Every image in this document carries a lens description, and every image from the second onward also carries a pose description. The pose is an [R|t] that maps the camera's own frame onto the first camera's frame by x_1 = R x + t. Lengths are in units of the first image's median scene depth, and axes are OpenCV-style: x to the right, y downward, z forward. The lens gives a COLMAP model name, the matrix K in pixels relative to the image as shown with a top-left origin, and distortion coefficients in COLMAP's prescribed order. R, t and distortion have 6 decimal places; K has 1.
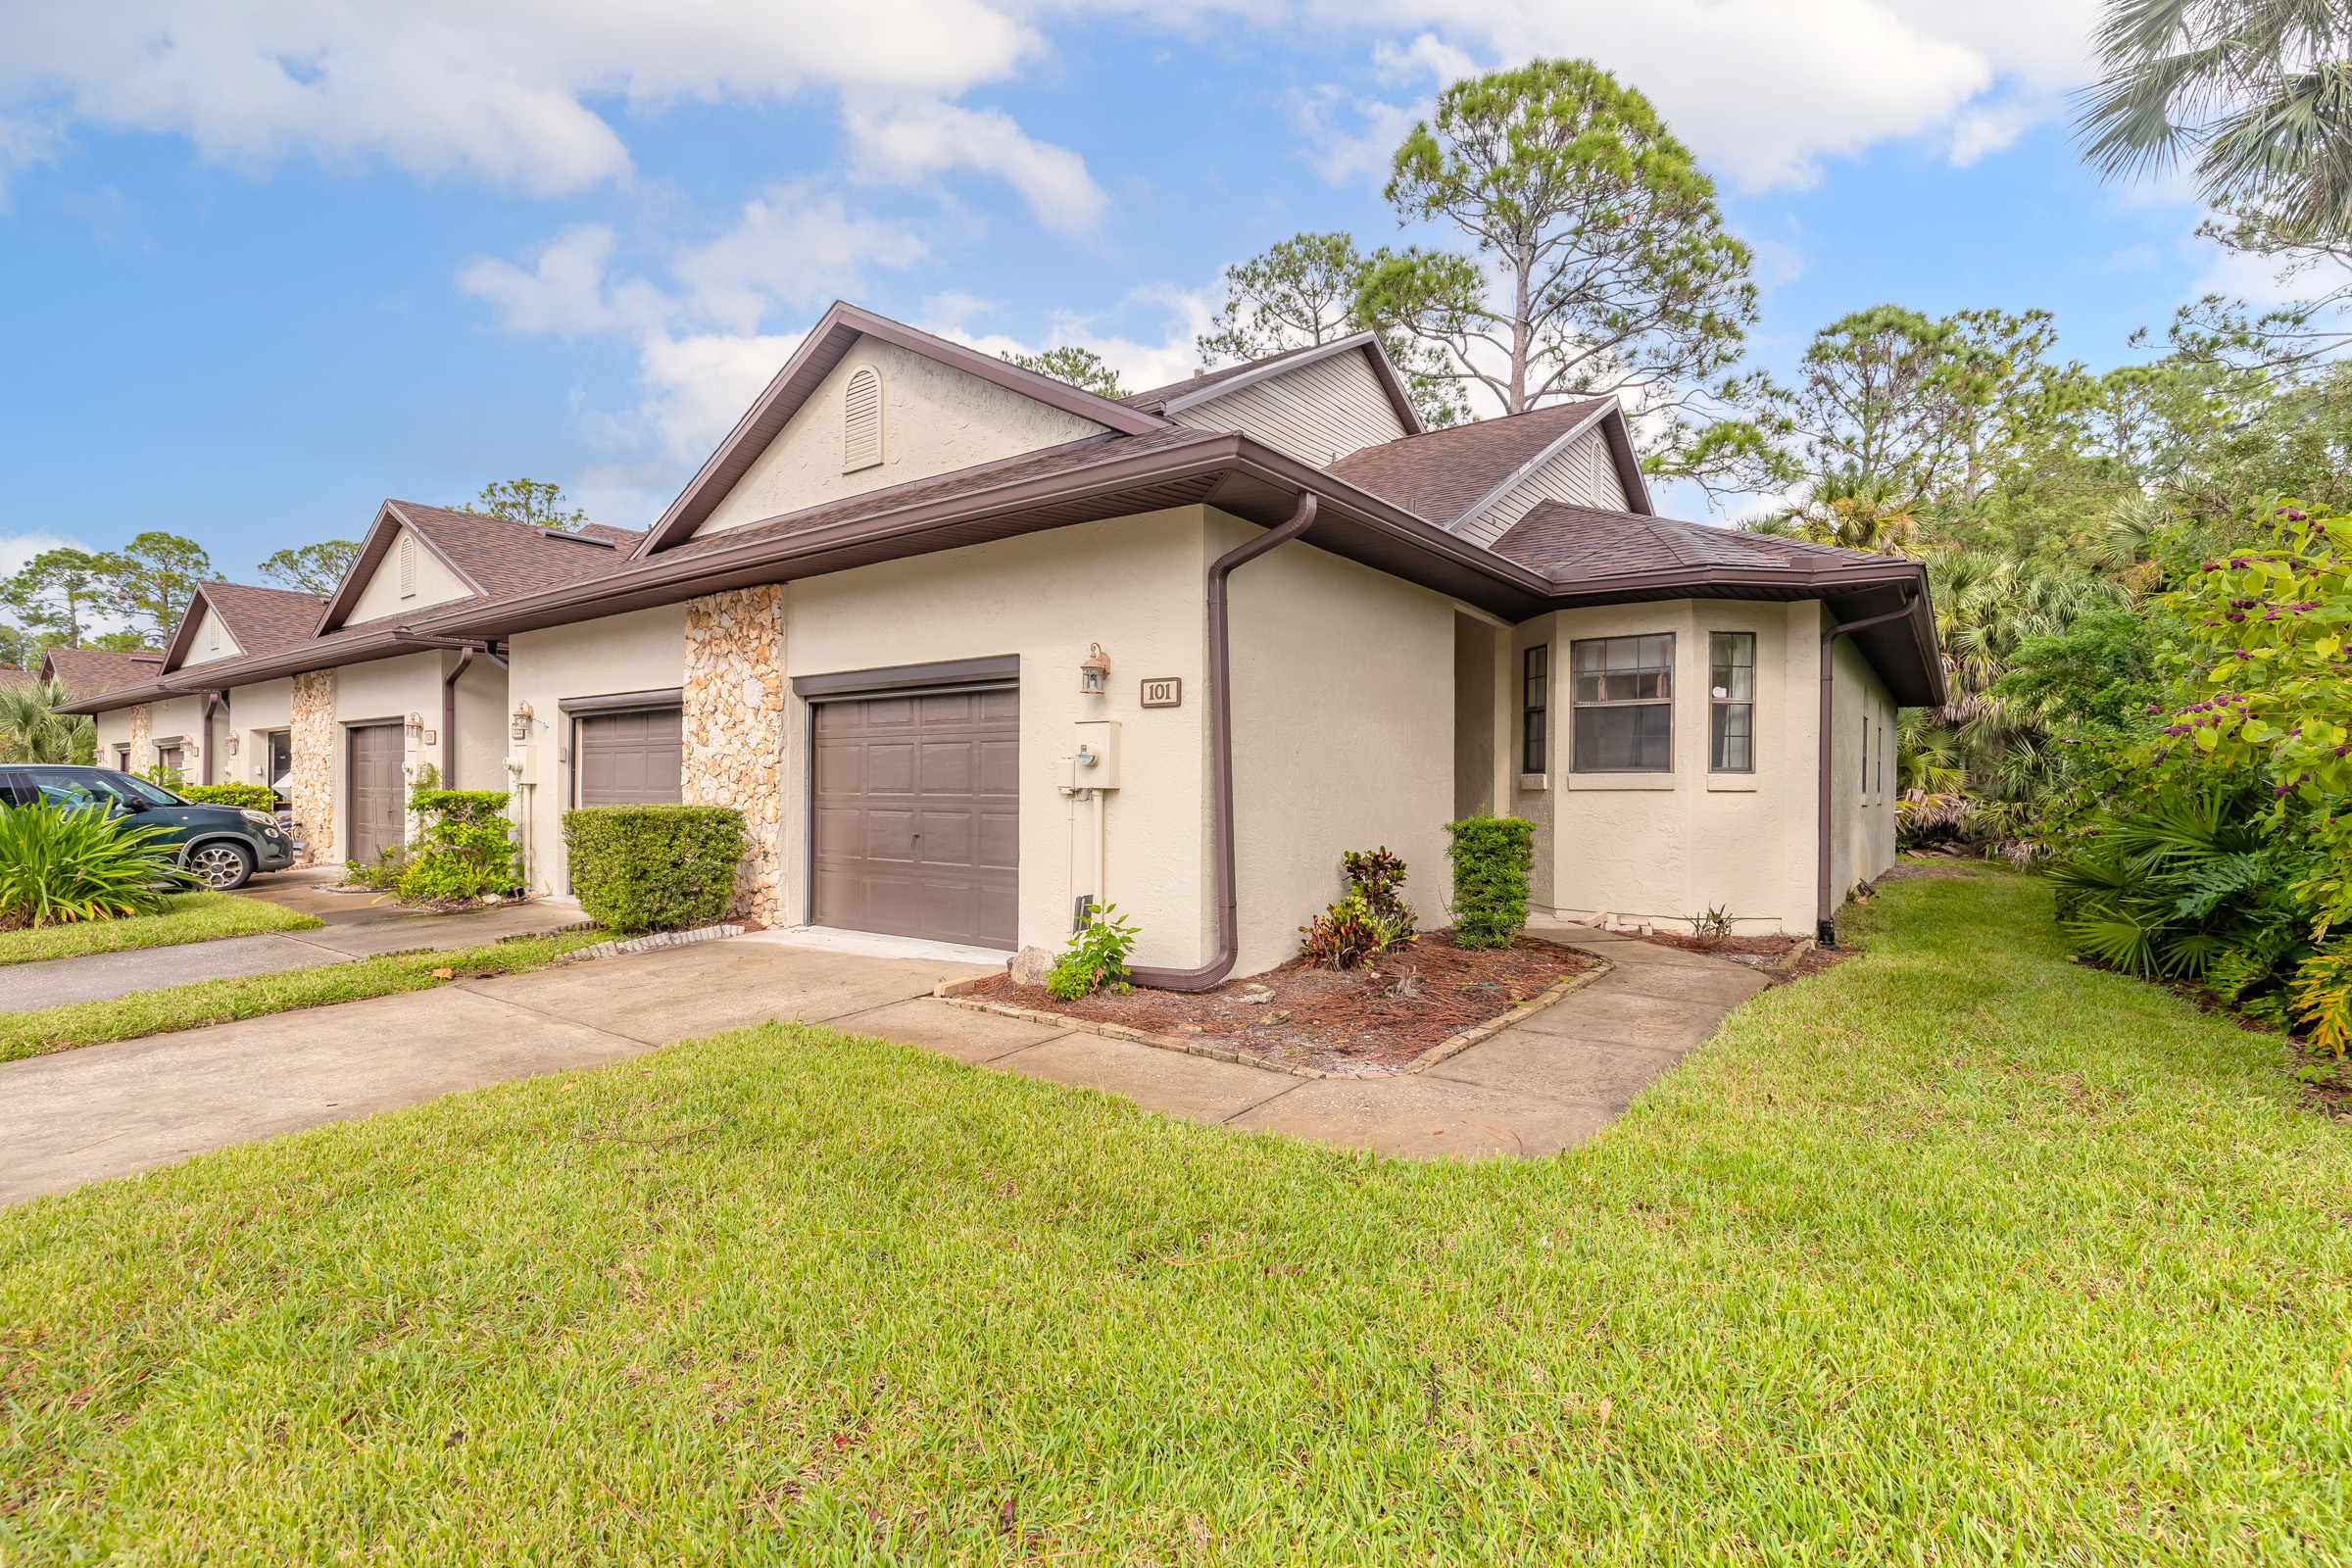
lens RADIAL K [[1064.7, 0, 1177.0], [0, 1064.7, 784.9], [0, 0, 1]] dist [0.013233, -0.002385]
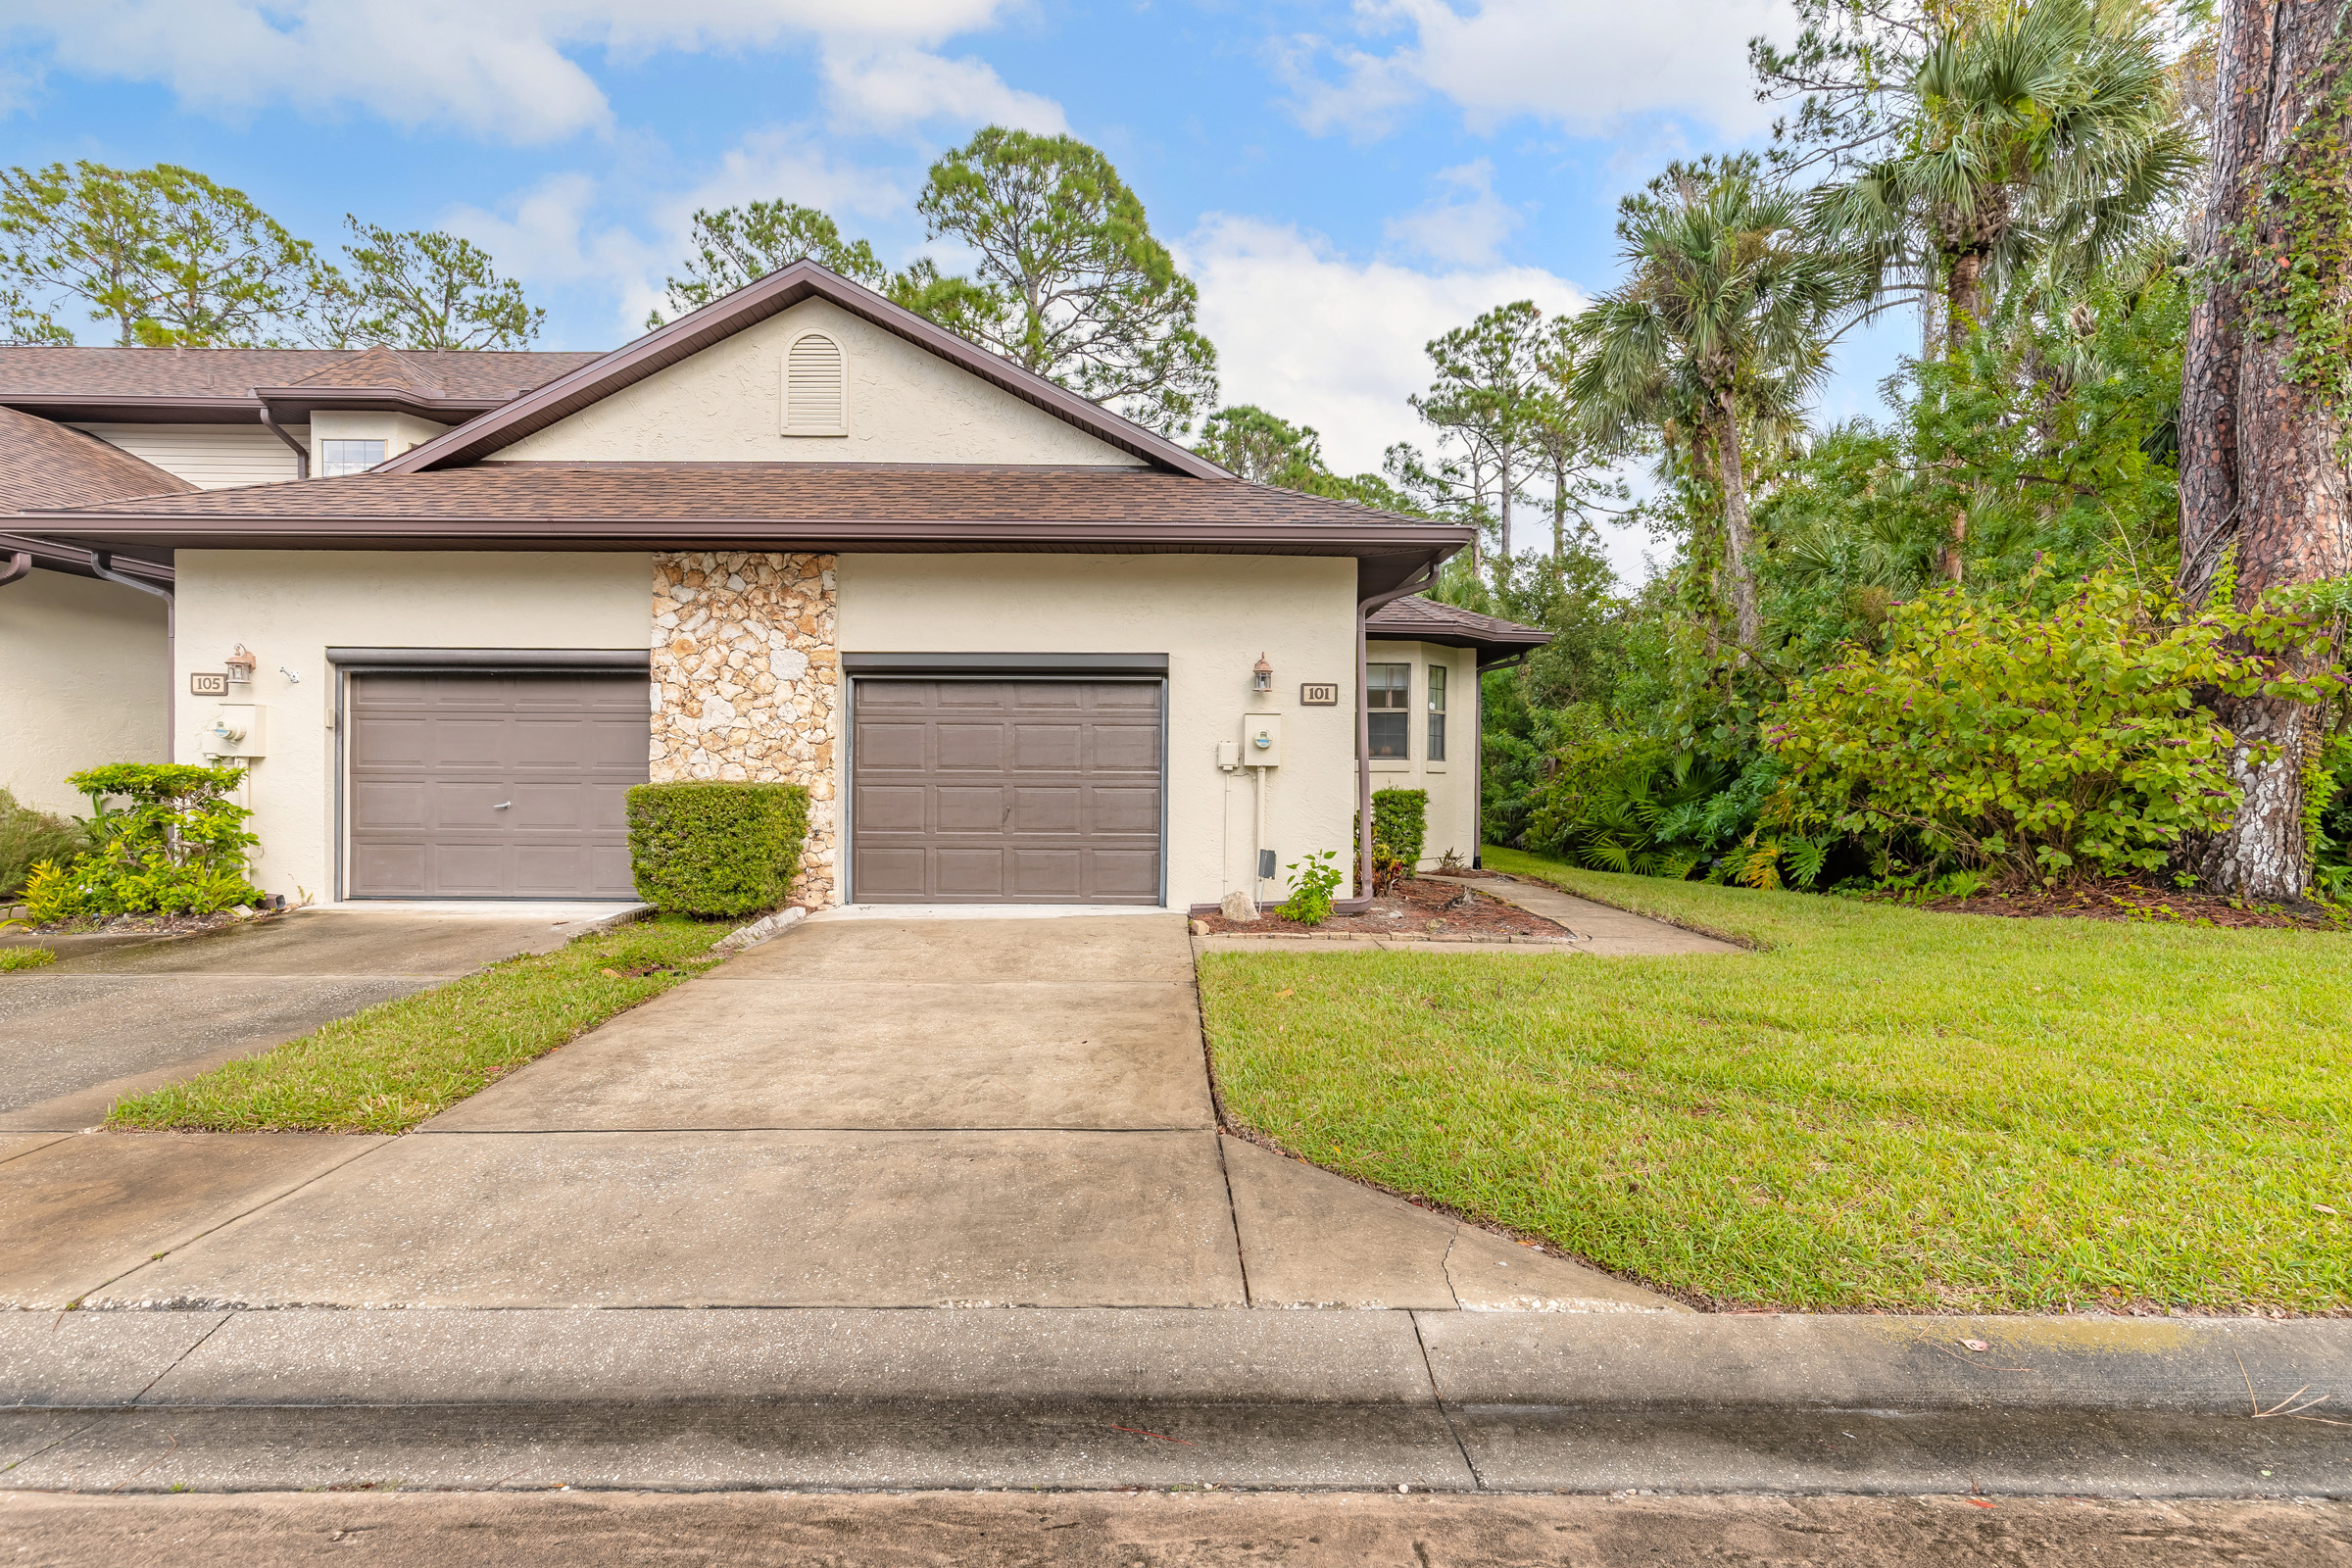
lens RADIAL K [[1064.7, 0, 1168.4], [0, 1064.7, 778.8], [0, 0, 1]] dist [0.013233, -0.002385]
pose [[0.804802, 0.001598, 0.593541, -0.670836], [-0.004906, 0.999980, 0.003960, 0.010427], [-0.593523, -0.006099, 0.804794, 0.031430]]
